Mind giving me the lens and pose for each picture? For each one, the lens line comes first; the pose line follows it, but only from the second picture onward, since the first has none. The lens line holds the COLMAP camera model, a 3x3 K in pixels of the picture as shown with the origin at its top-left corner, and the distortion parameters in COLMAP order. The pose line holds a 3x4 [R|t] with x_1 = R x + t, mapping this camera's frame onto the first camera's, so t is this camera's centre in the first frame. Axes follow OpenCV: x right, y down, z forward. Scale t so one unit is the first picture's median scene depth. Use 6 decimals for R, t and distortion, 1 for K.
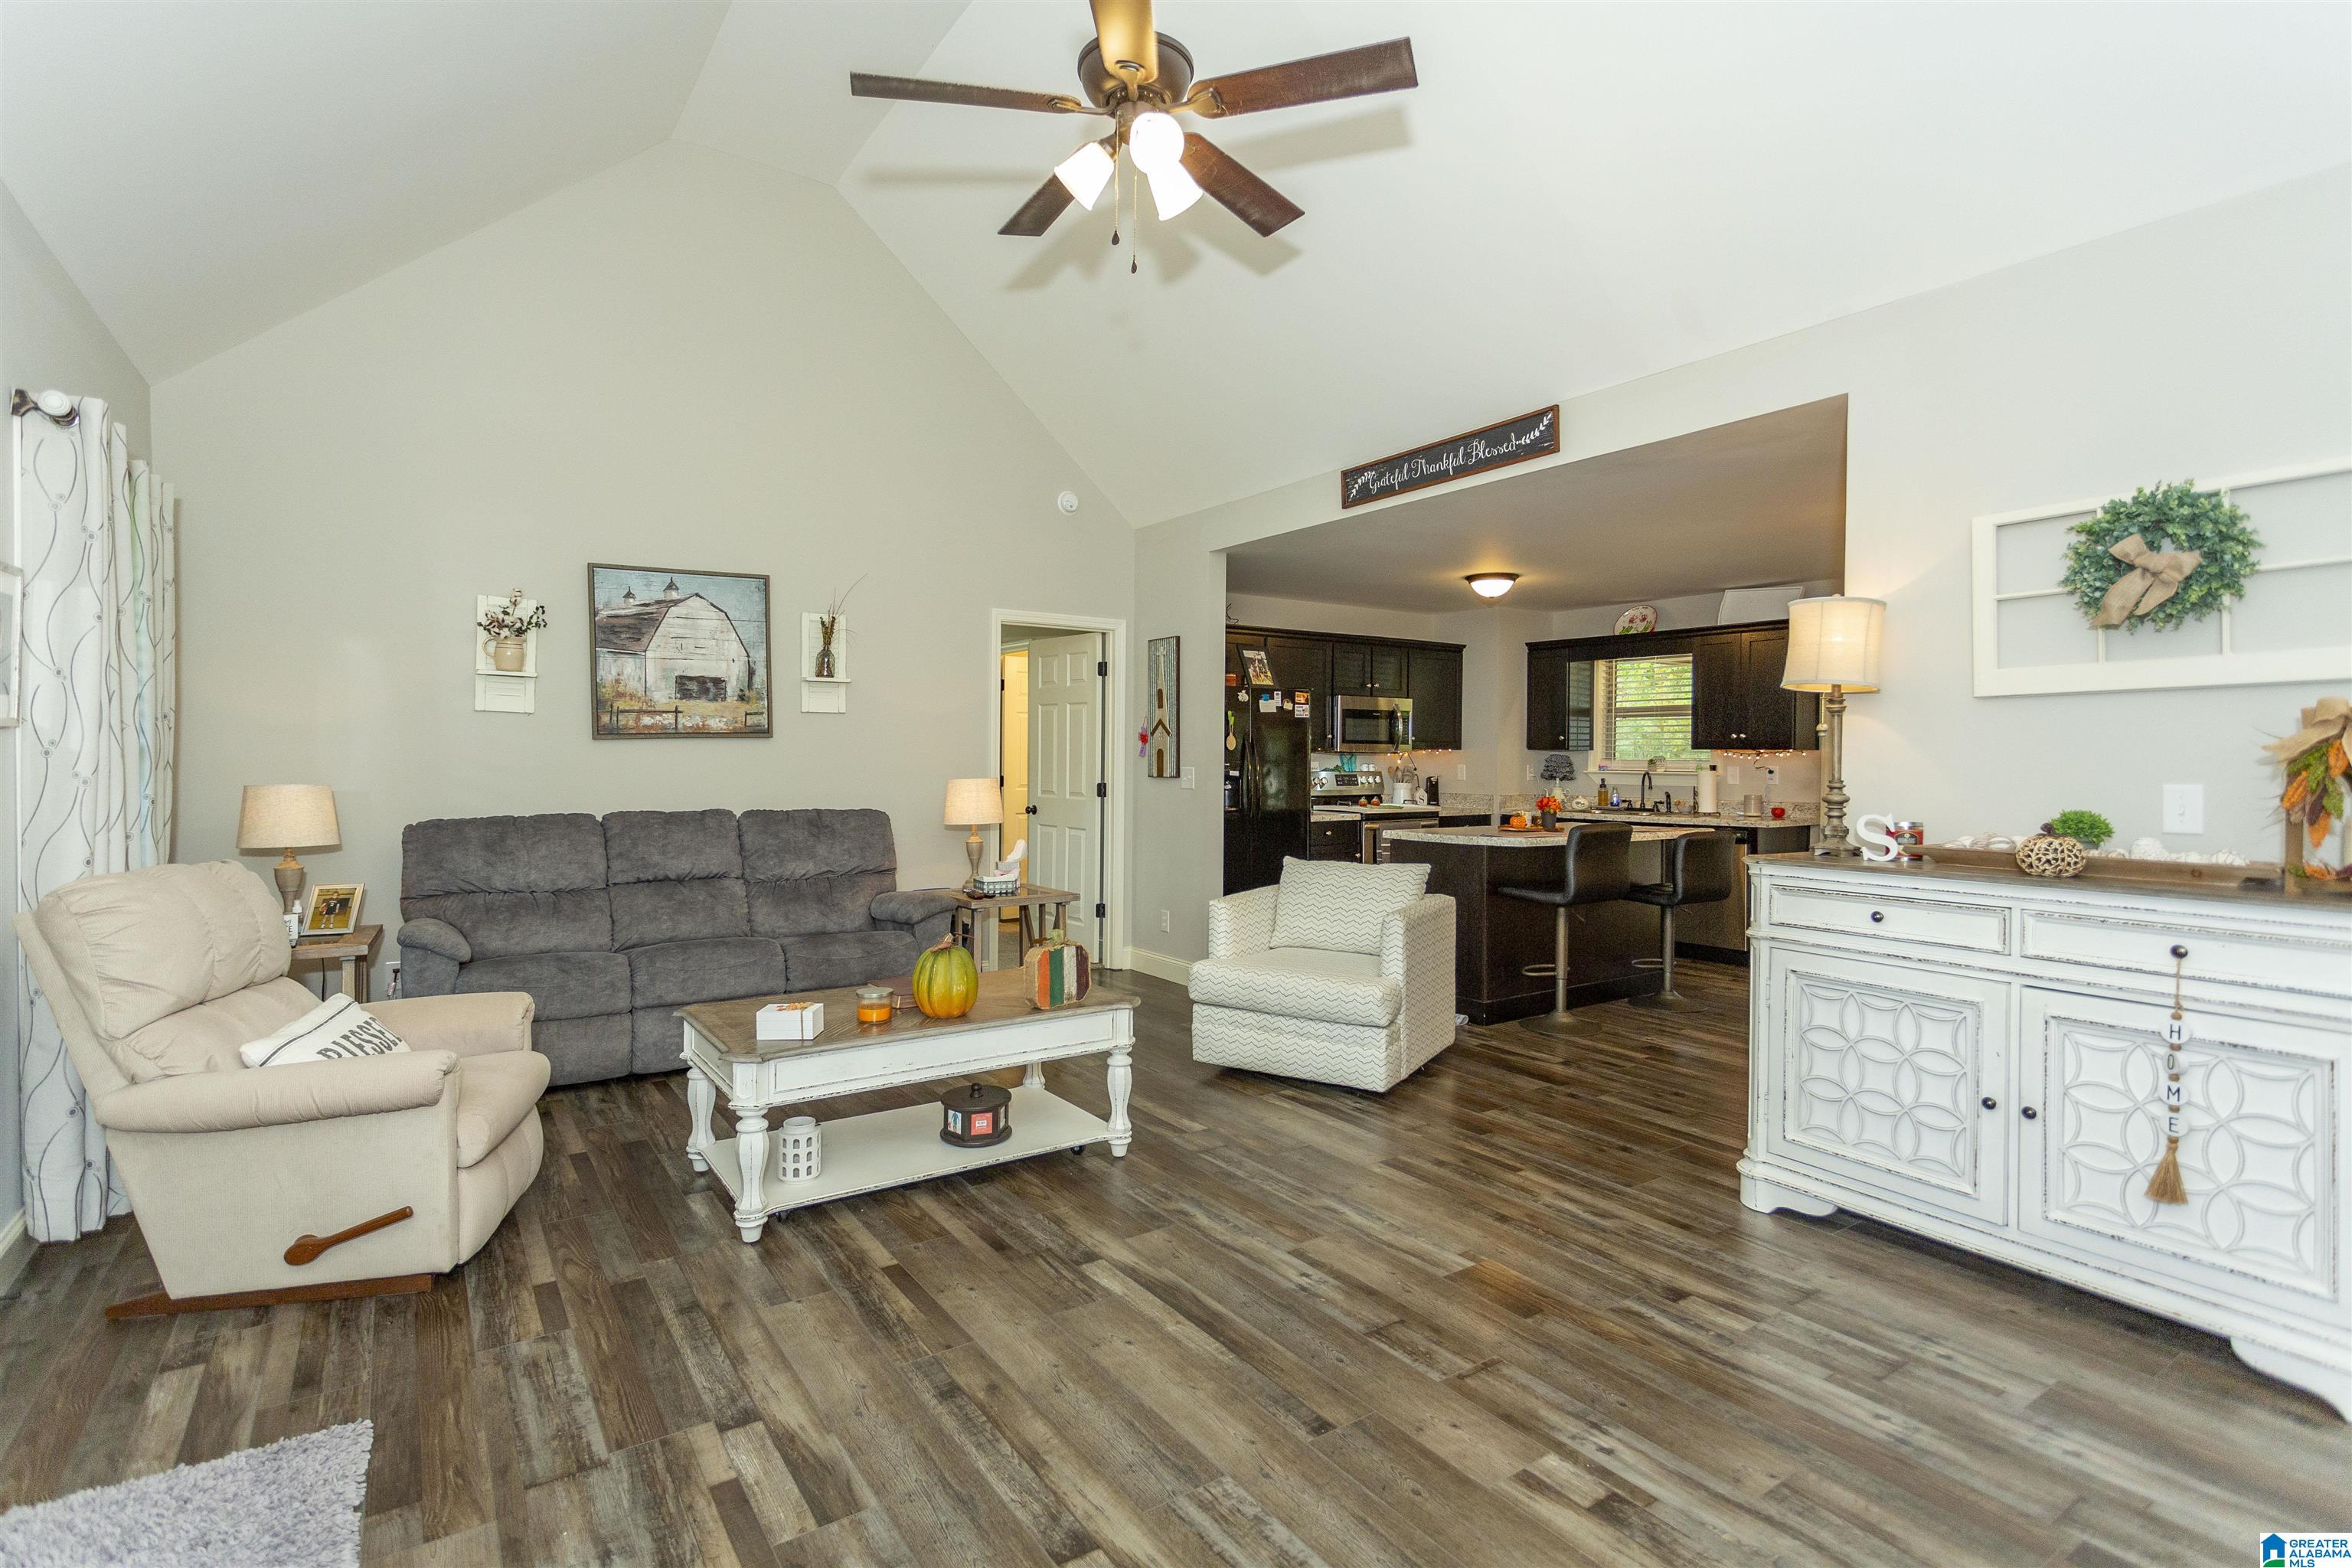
lens RADIAL K [[1108.7, 0, 1170.2], [0, 1108.7, 772.9], [0, 0, 1]] dist [-0.003607, -0.000573]
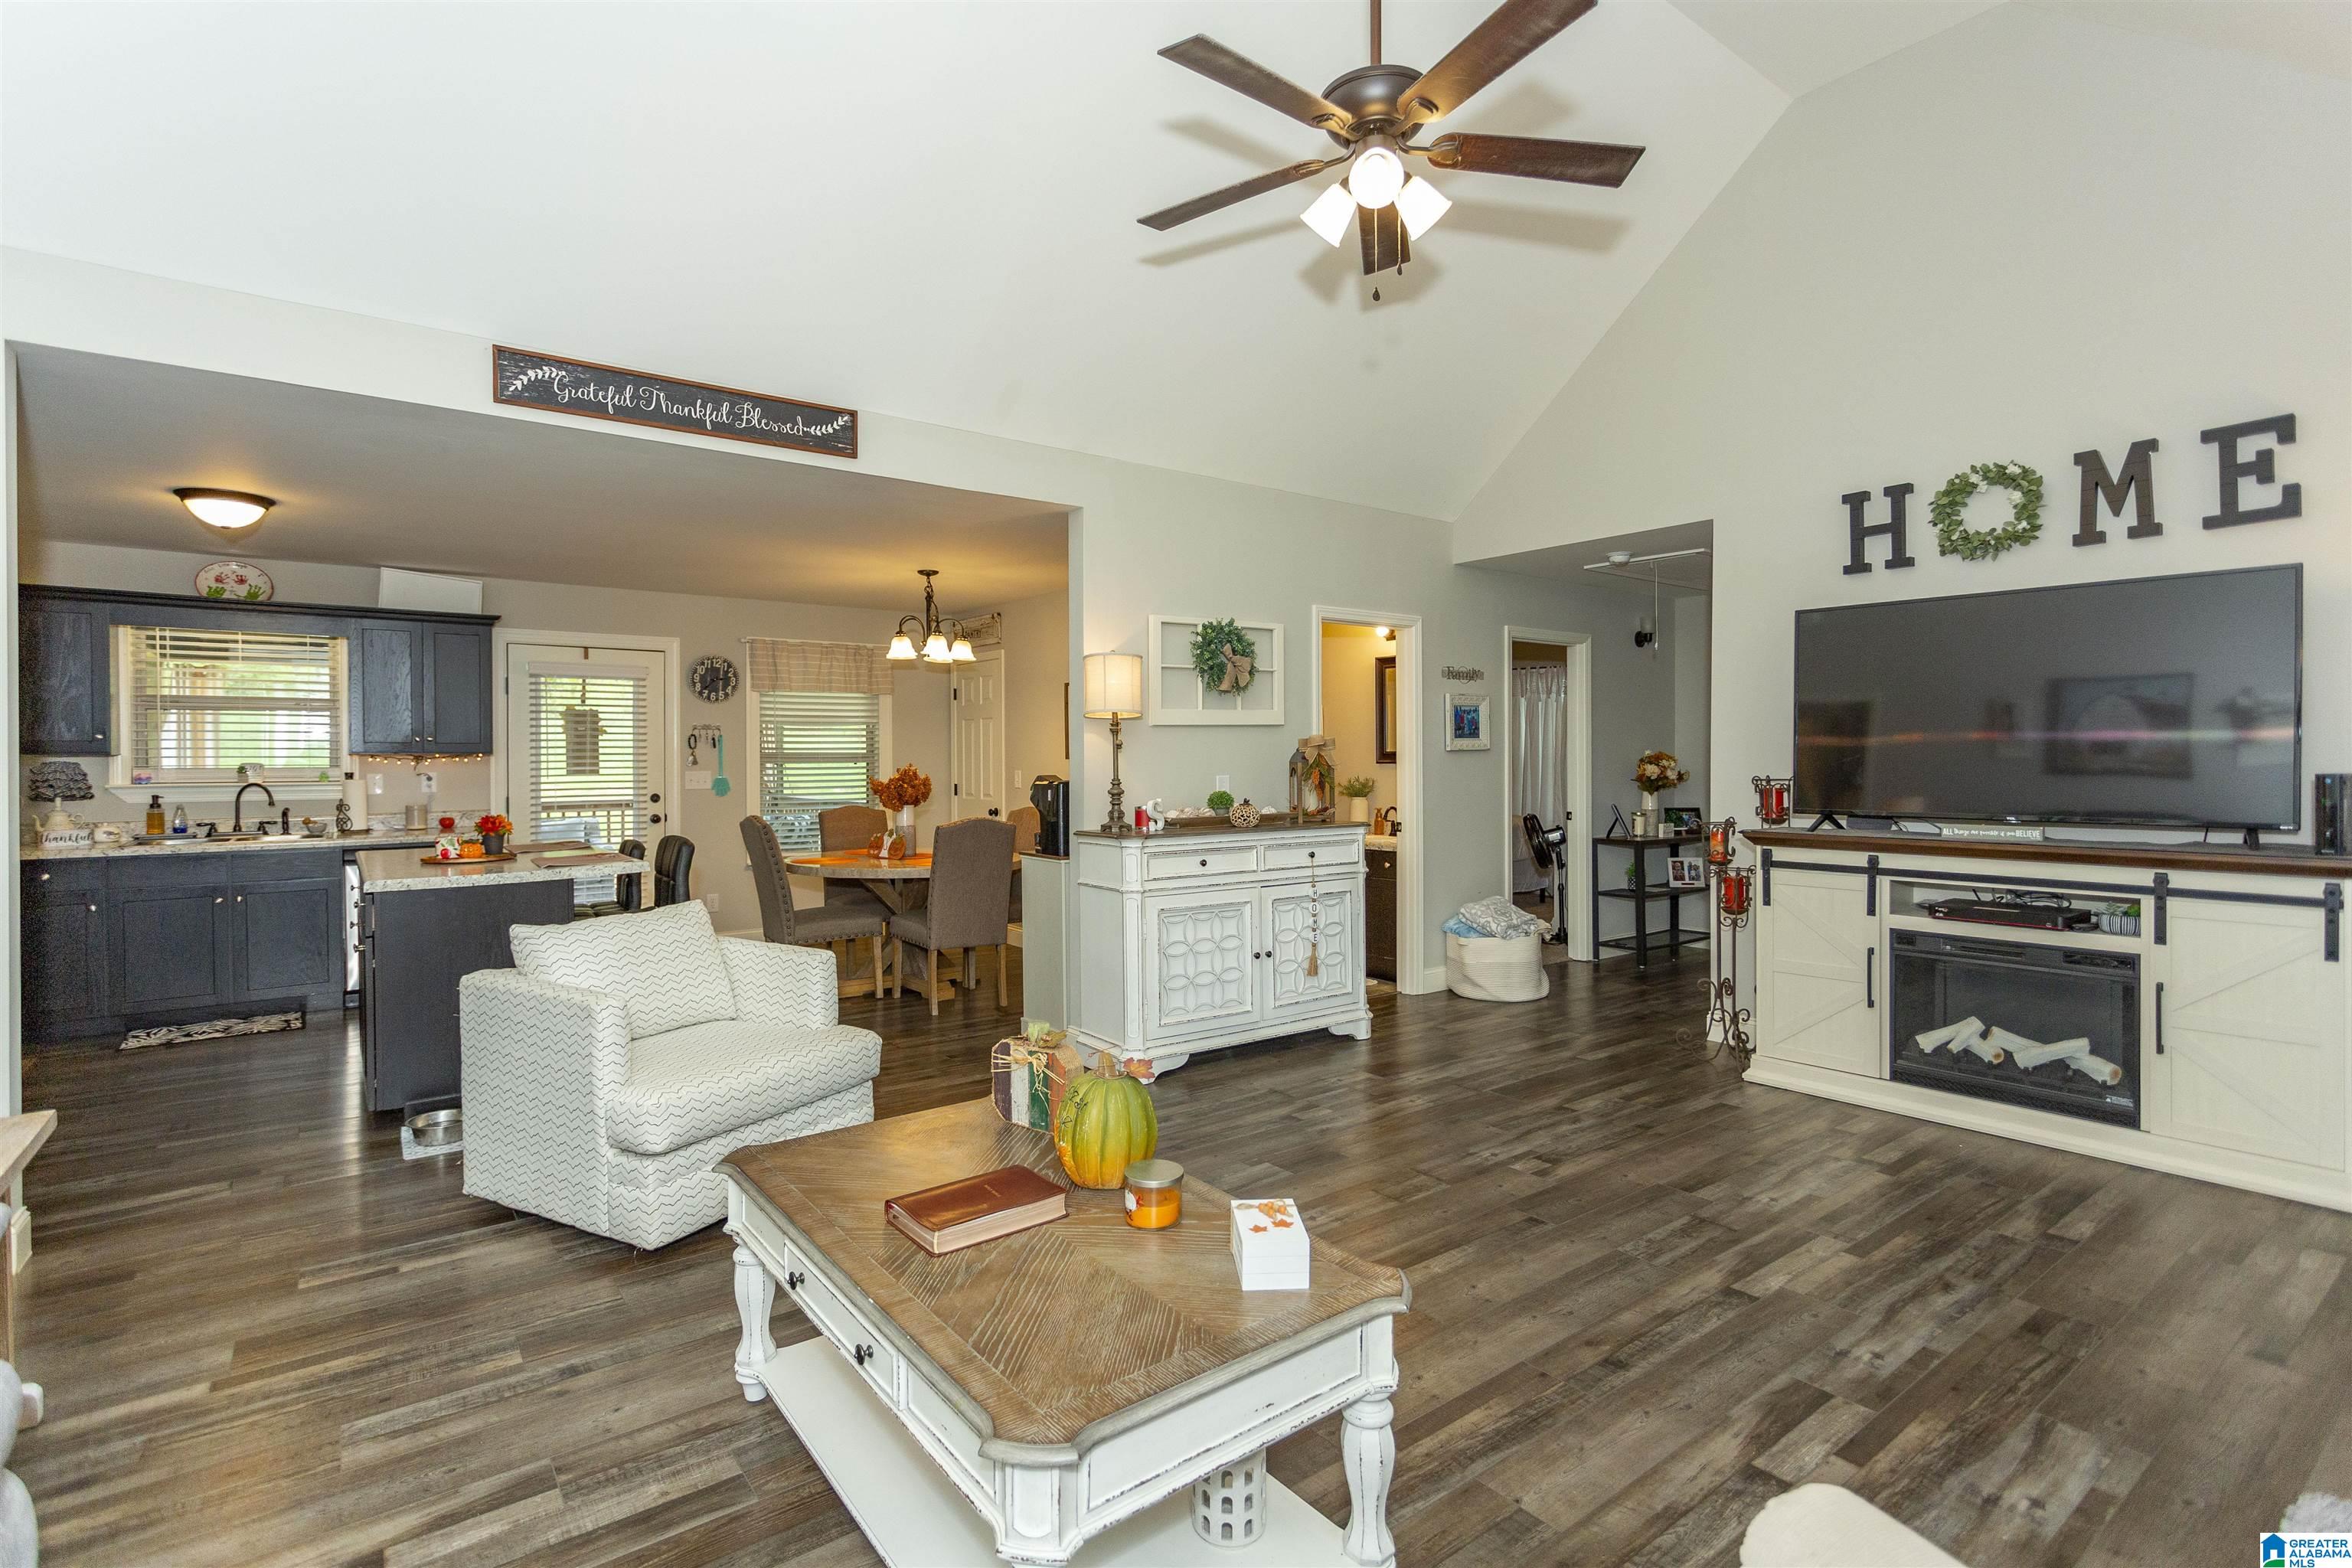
lens RADIAL K [[1108.7, 0, 1149.0], [0, 1108.7, 761.9], [0, 0, 1]] dist [-0.003607, -0.000573]
pose [[-0.033666, -0.009909, 0.999384, -0.572389], [0.019110, 0.999762, 0.010556, -0.019779], [-0.999250, 0.019454, -0.033469, 0.676118]]
